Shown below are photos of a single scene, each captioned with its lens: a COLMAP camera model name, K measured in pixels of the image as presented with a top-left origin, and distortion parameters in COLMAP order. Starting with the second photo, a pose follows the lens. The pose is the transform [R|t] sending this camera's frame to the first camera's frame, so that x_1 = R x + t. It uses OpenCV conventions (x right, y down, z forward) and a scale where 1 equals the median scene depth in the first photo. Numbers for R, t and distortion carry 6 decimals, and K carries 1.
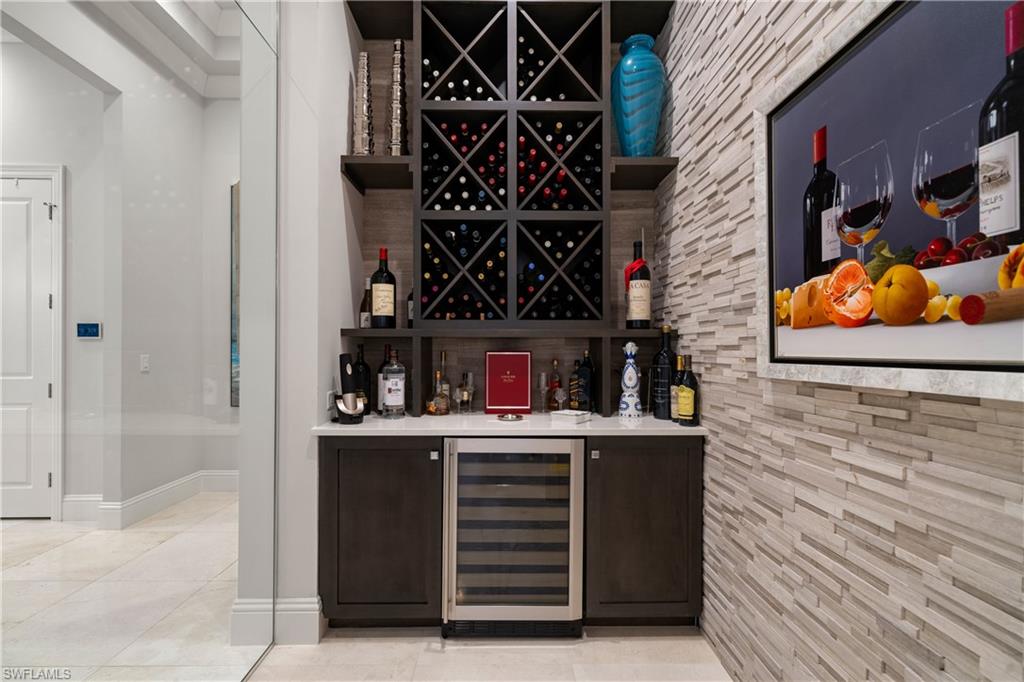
lens RADIAL K [[413.7, 0, 506.9], [0, 413.7, 346.6], [0, 0, 1]] dist [-0.000314, -0.000447]
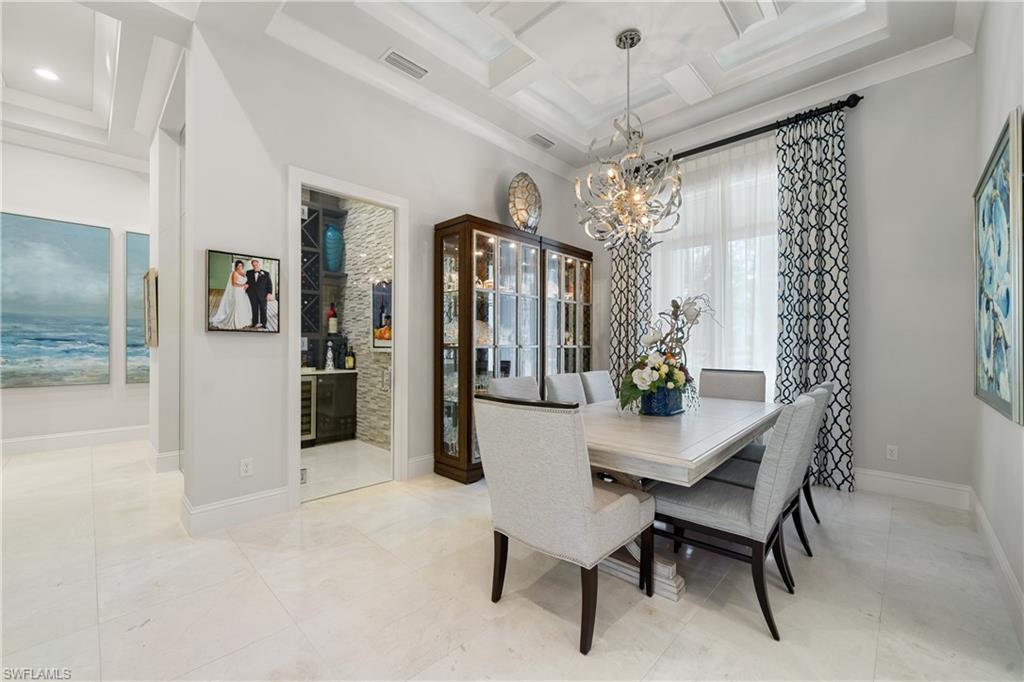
lens RADIAL K [[413.7, 0, 513.5], [0, 413.7, 346.5], [0, 0, 1]] dist [-0.000314, -0.000447]
pose [[0.690576, -0.002888, 0.723254, -0.829075], [-0.008996, 0.999880, 0.012583, -0.022790], [-0.723204, -0.015196, 0.690468, -1.729361]]
